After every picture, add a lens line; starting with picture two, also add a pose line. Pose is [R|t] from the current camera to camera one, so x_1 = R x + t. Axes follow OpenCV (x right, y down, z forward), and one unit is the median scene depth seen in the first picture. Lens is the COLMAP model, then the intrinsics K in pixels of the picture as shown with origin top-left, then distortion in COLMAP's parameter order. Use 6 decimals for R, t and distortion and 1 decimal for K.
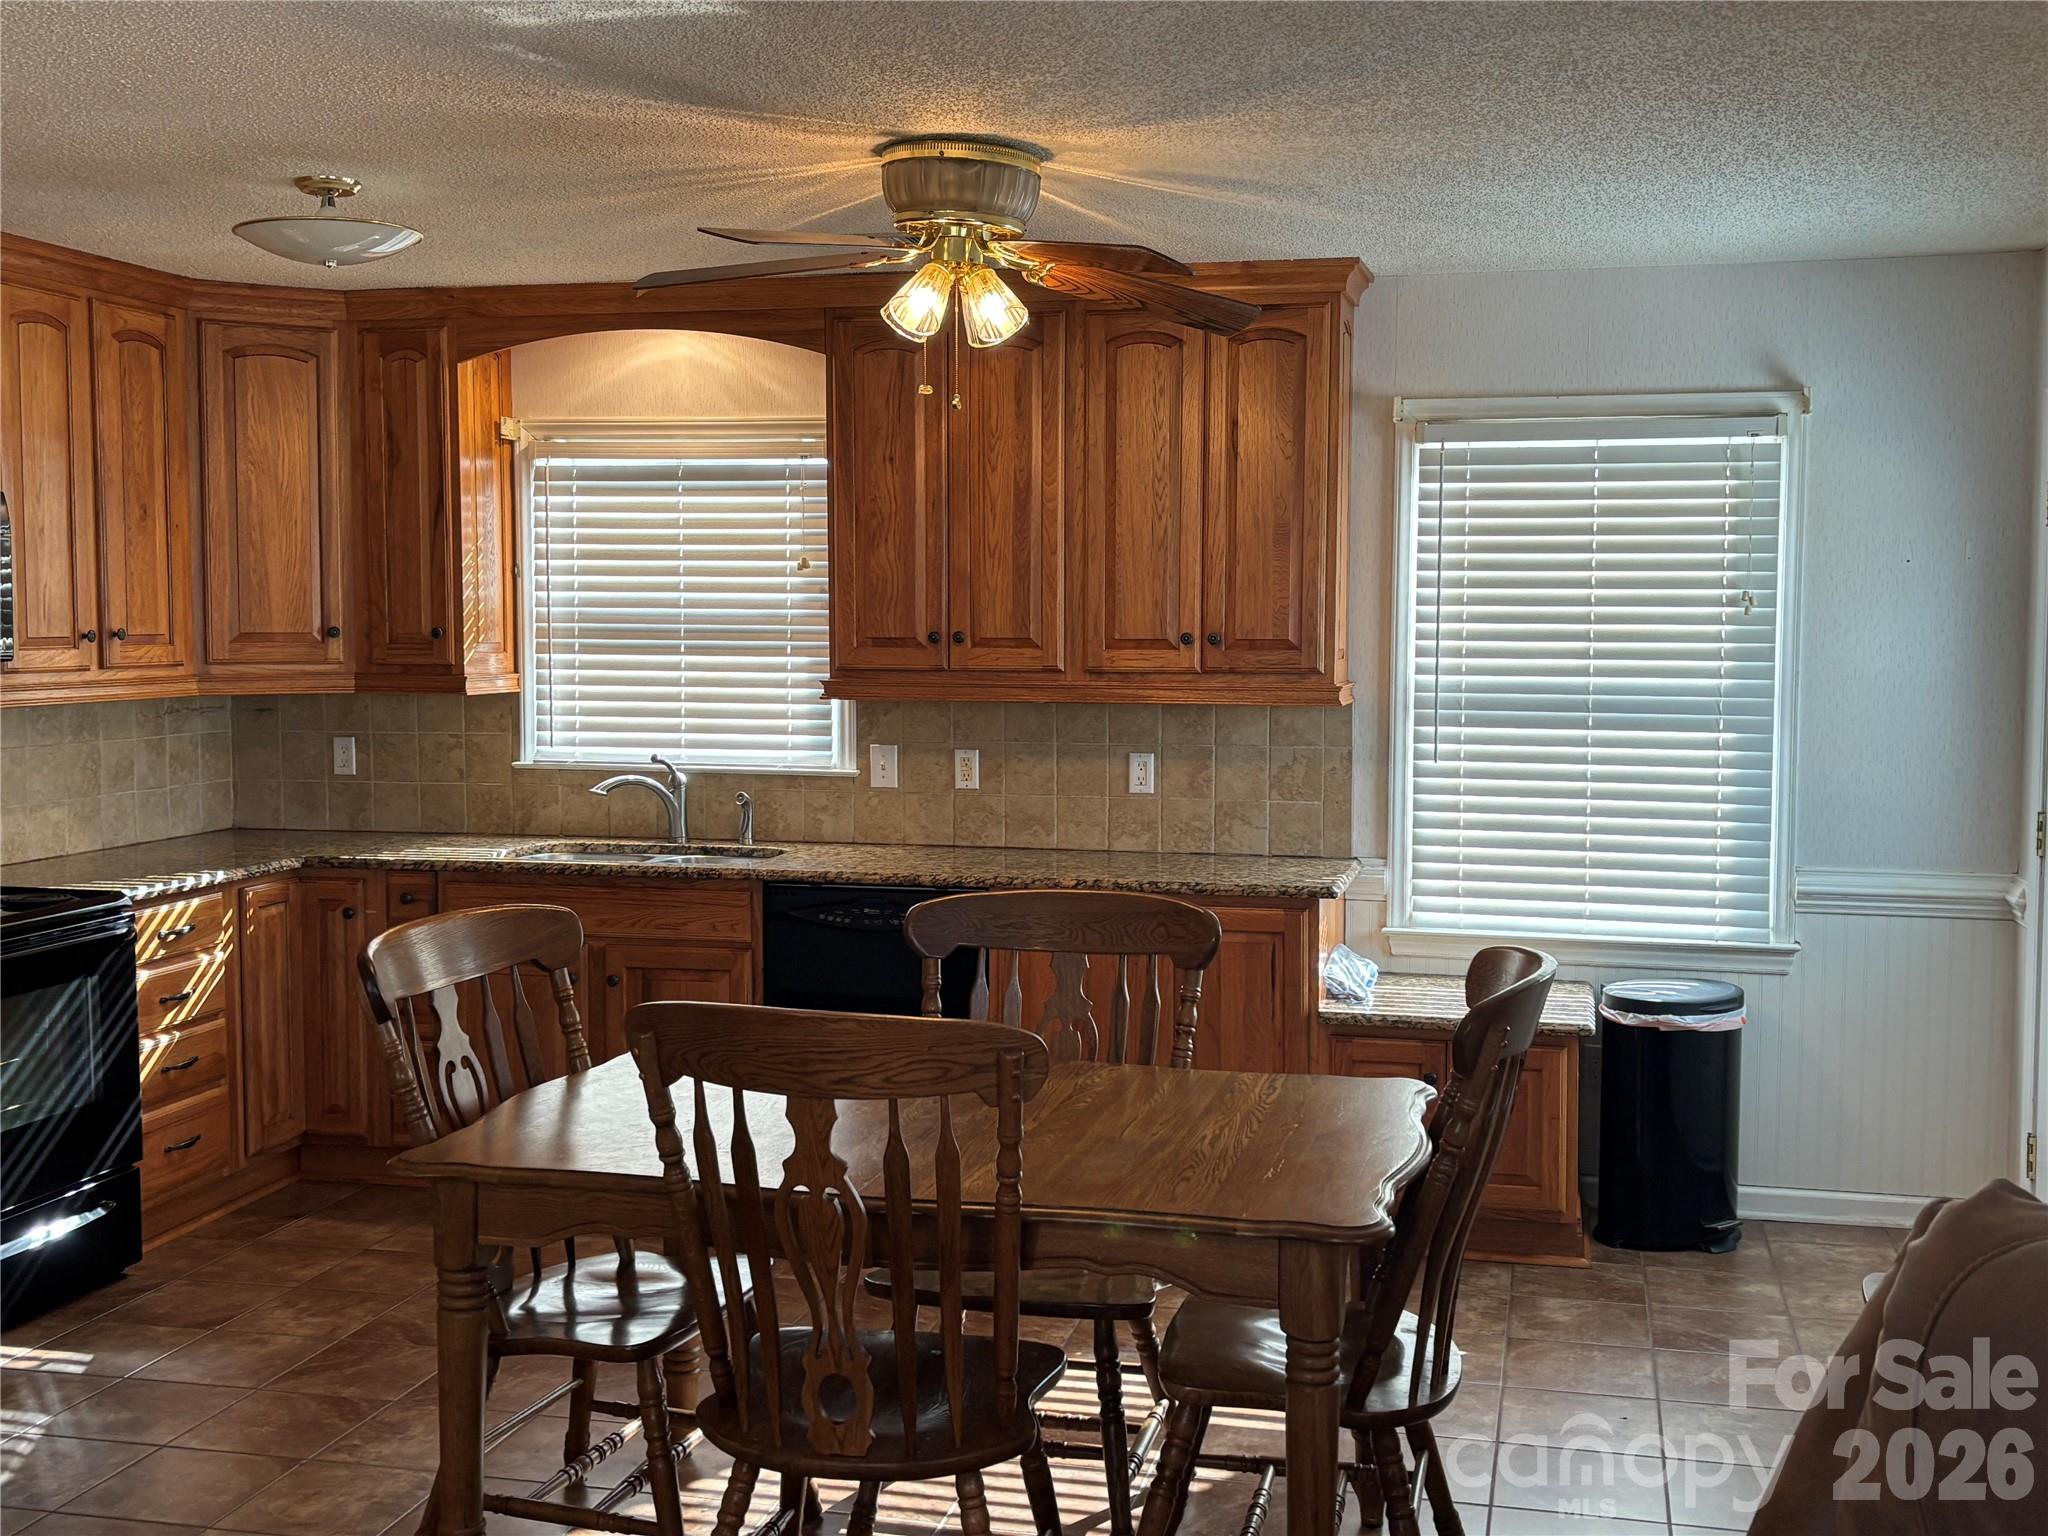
lens RADIAL K [[2164.0, 0, 1037.8], [0, 2164.0, 766.2], [0, 0, 1]] dist [0.207270, -0.618606]
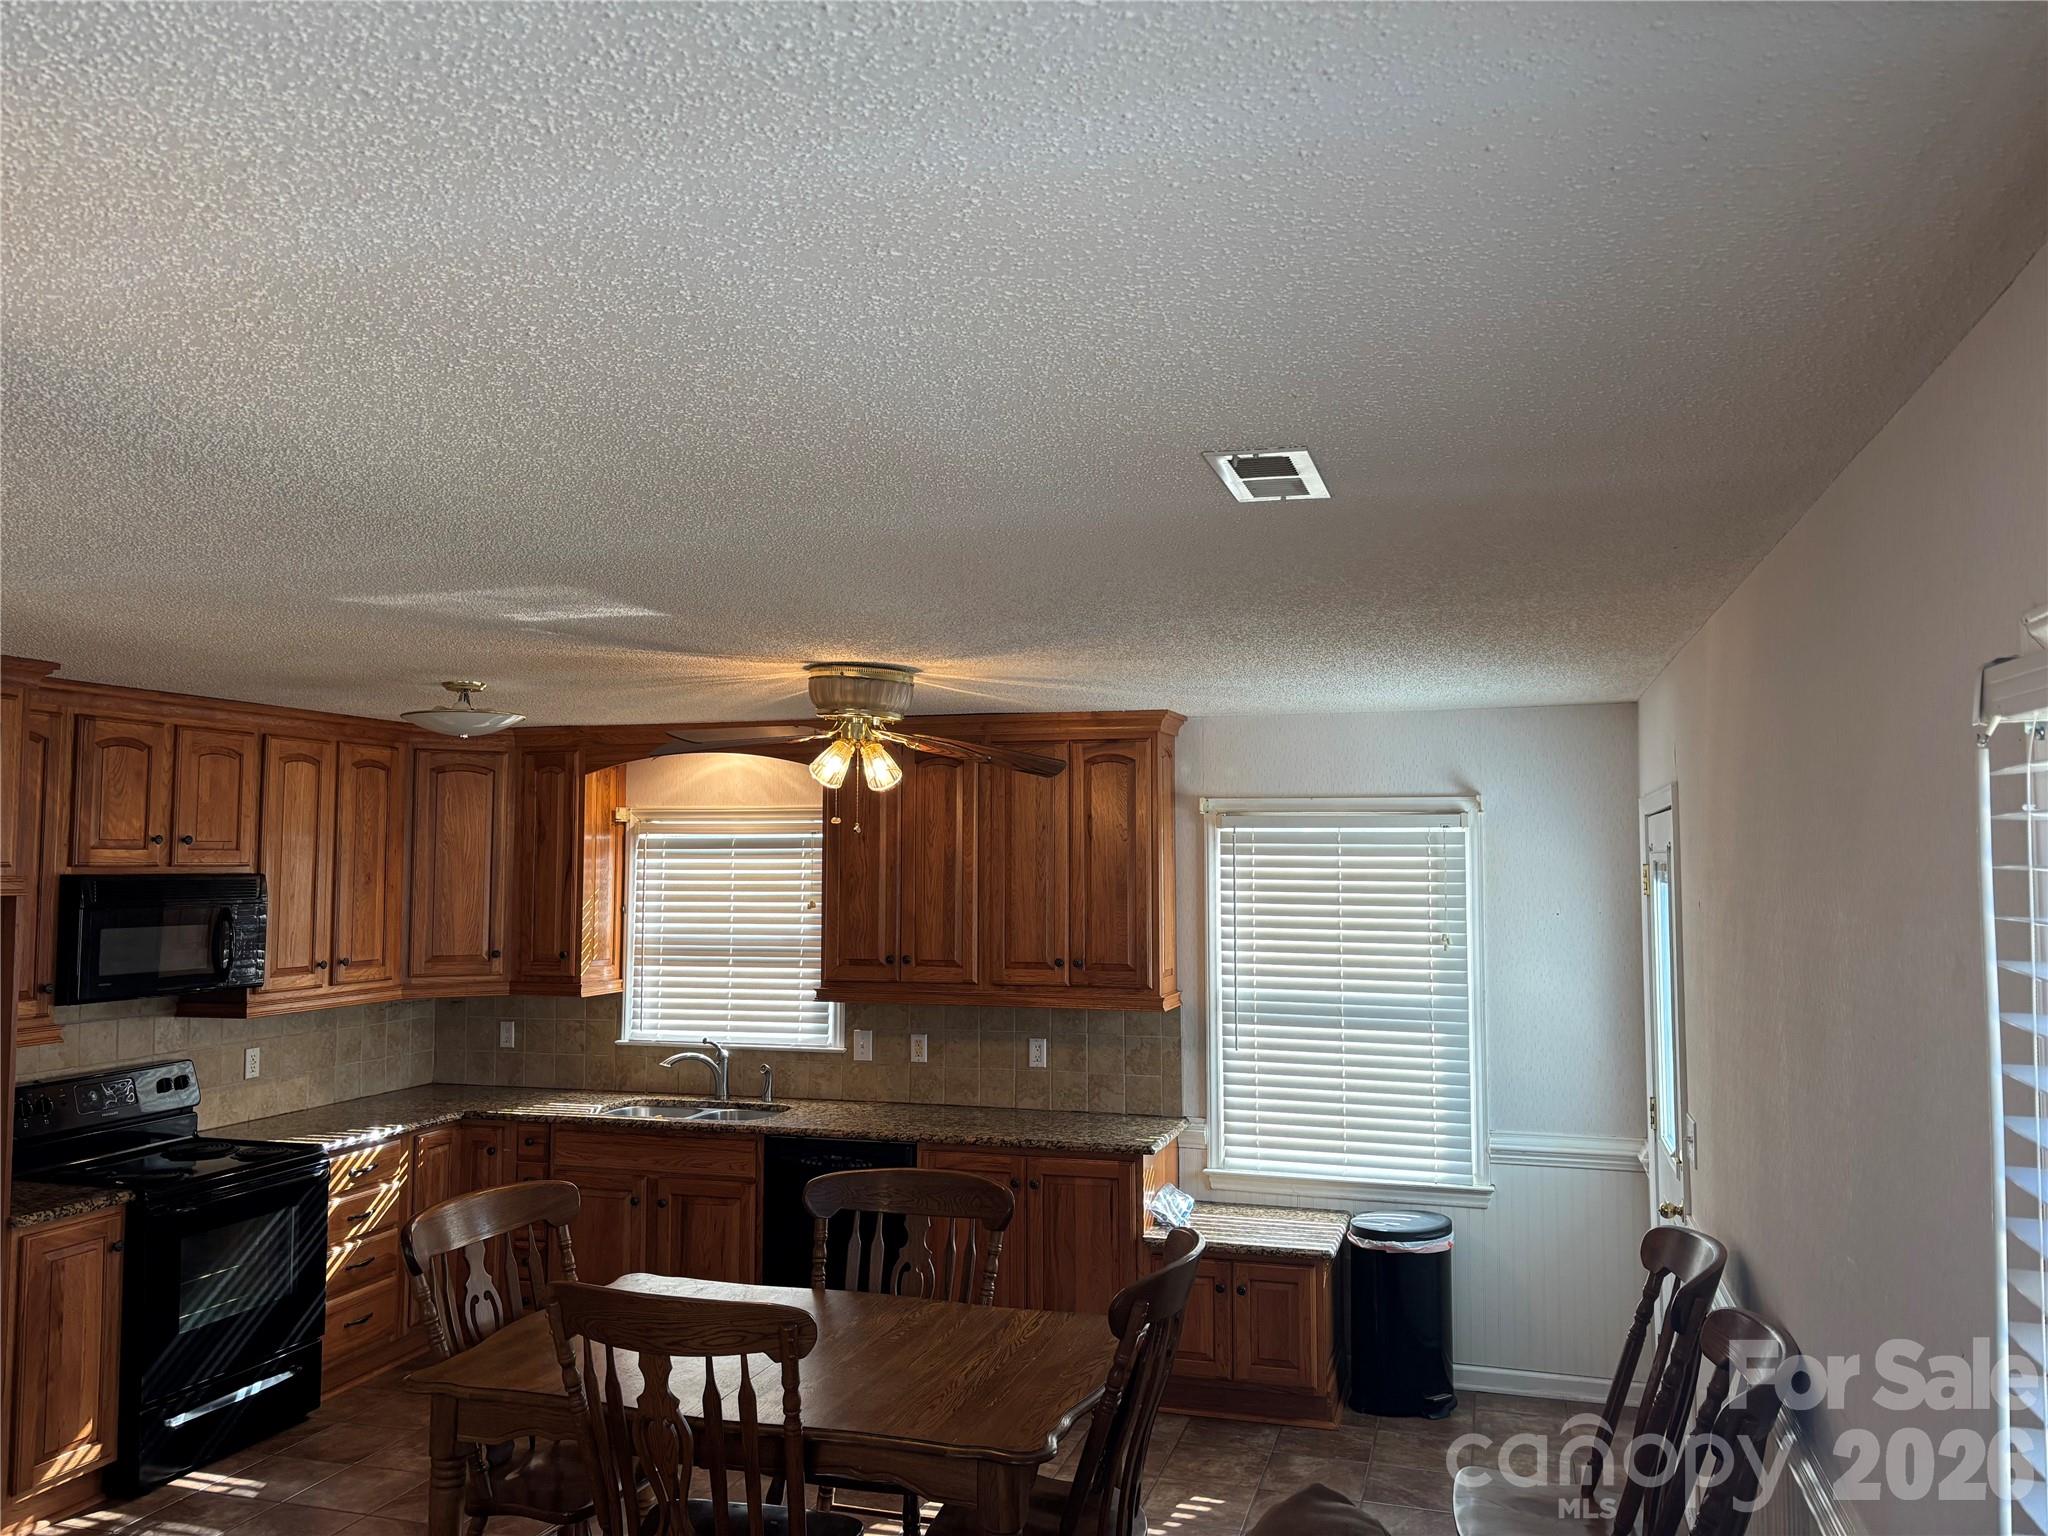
lens RADIAL K [[1541.6, 0, 1020.1], [0, 1541.6, 773.0], [0, 0, 1]] dist [0.064715, -0.070122]
pose [[0.998259, -0.004755, -0.058795, 0.100352], [-0.002988, 0.991391, -0.130901, -0.048486], [0.058912, 0.130849, 0.989650, -0.035534]]
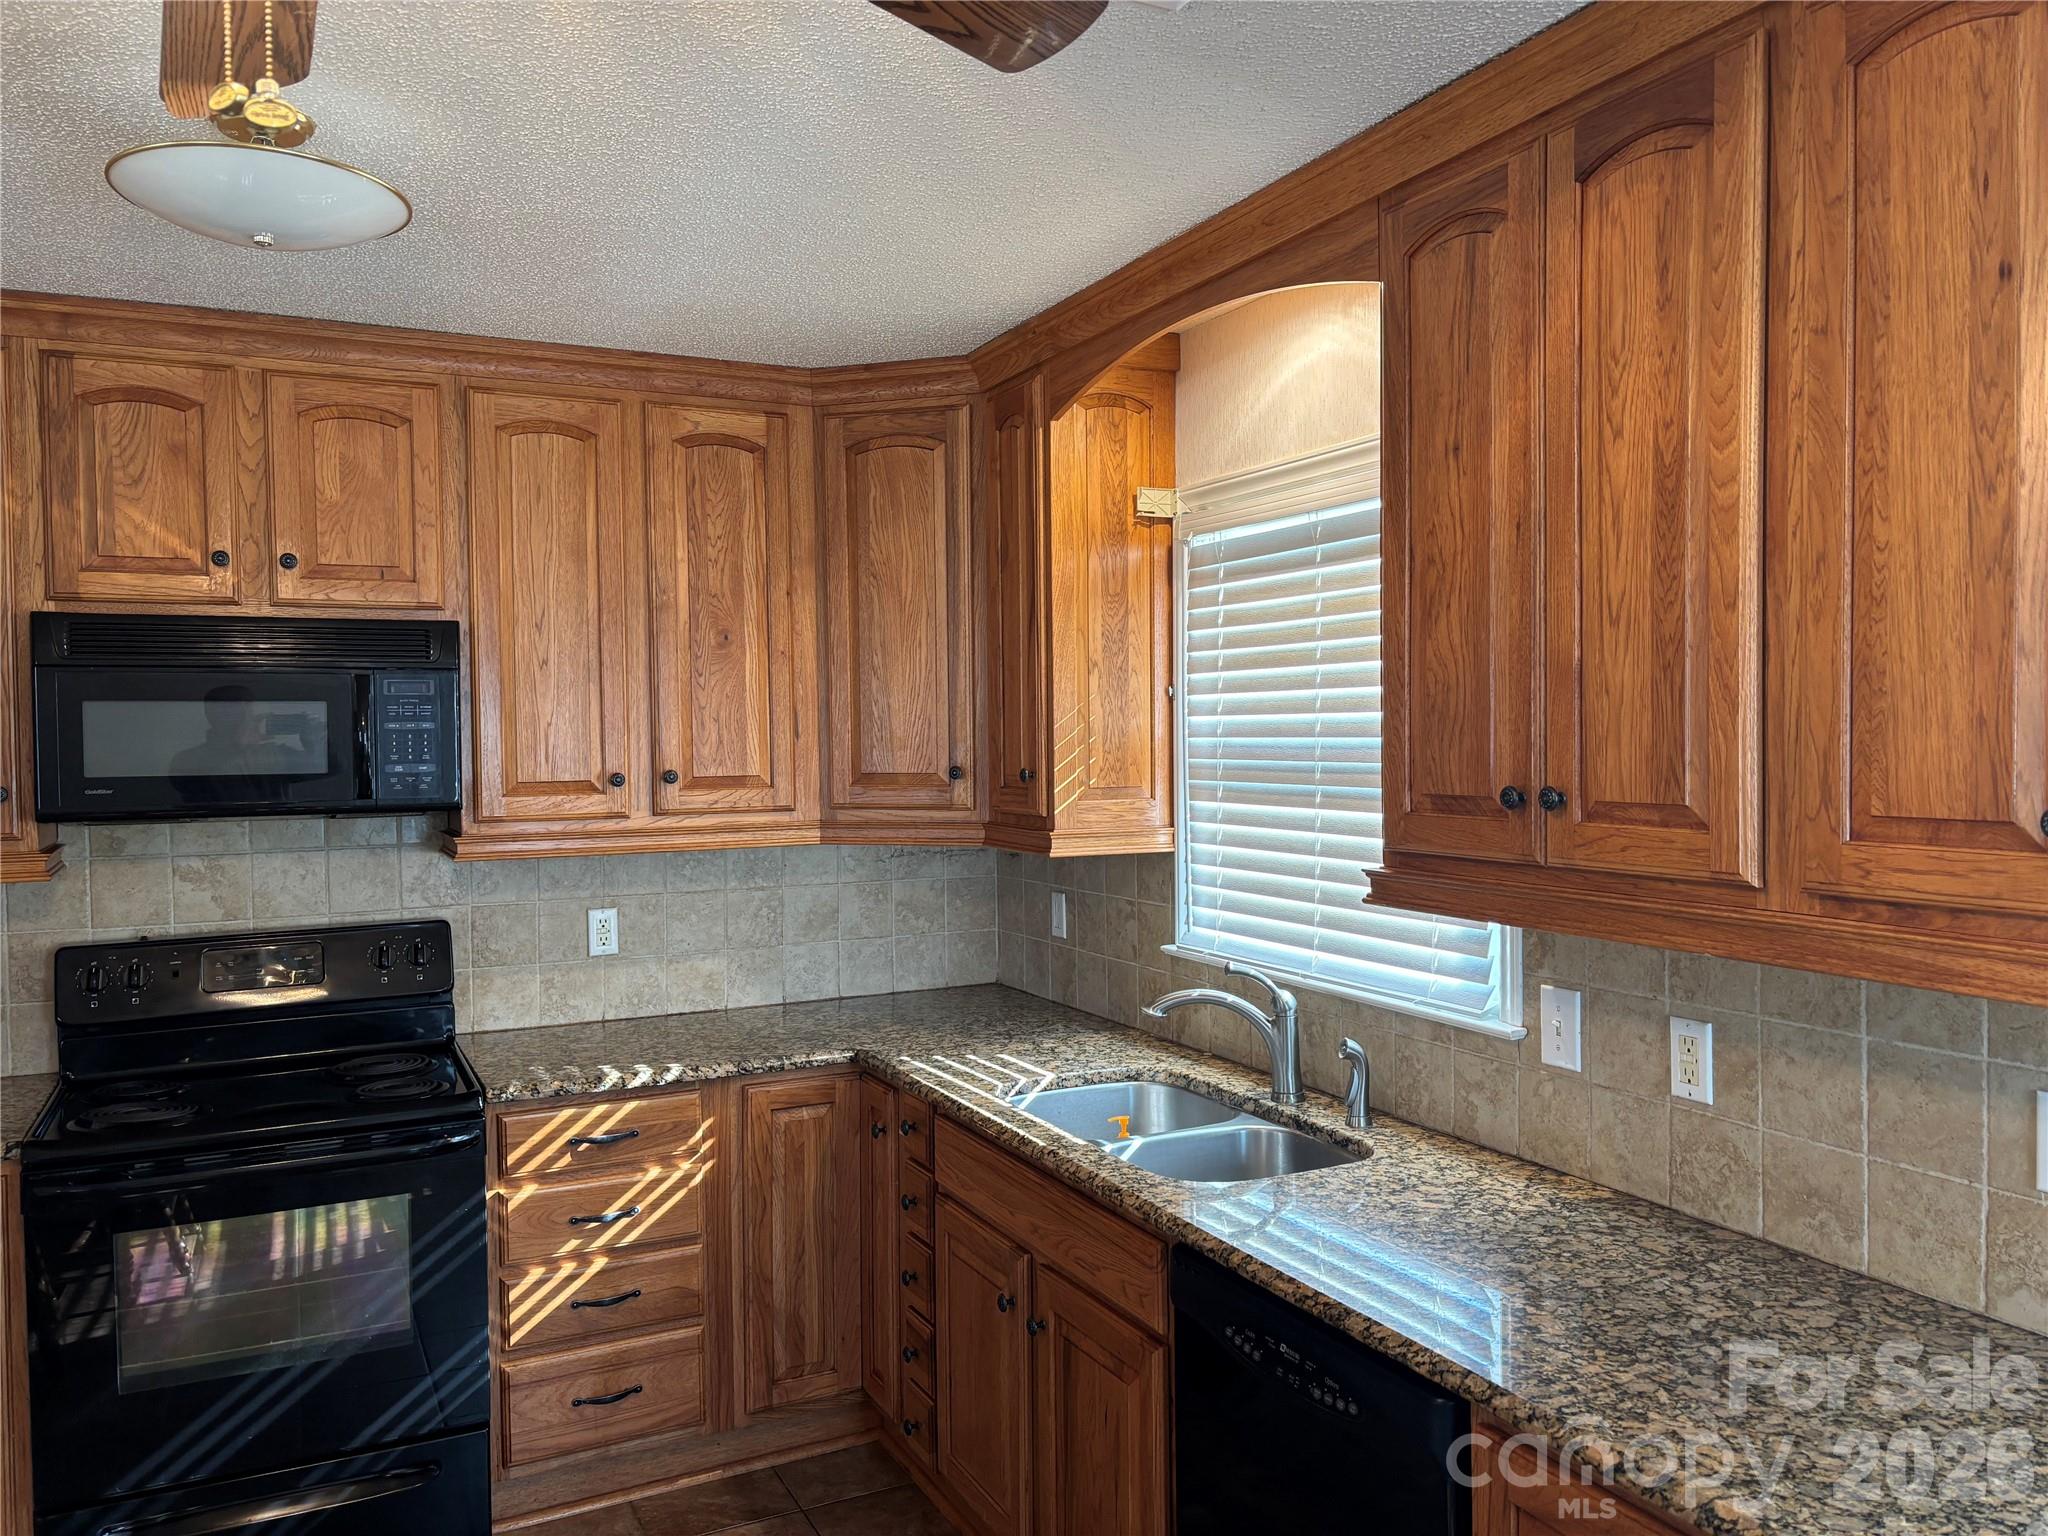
lens RADIAL K [[1538.6, 0, 1041.4], [0, 1538.6, 772.2], [0, 0, 1]] dist [0.059824, -0.069976]
pose [[0.644495, 0.010992, -0.764529, 0.148905], [-0.042604, 0.998859, -0.021554, -0.052943], [0.763420, 0.046464, 0.644228, 0.690092]]
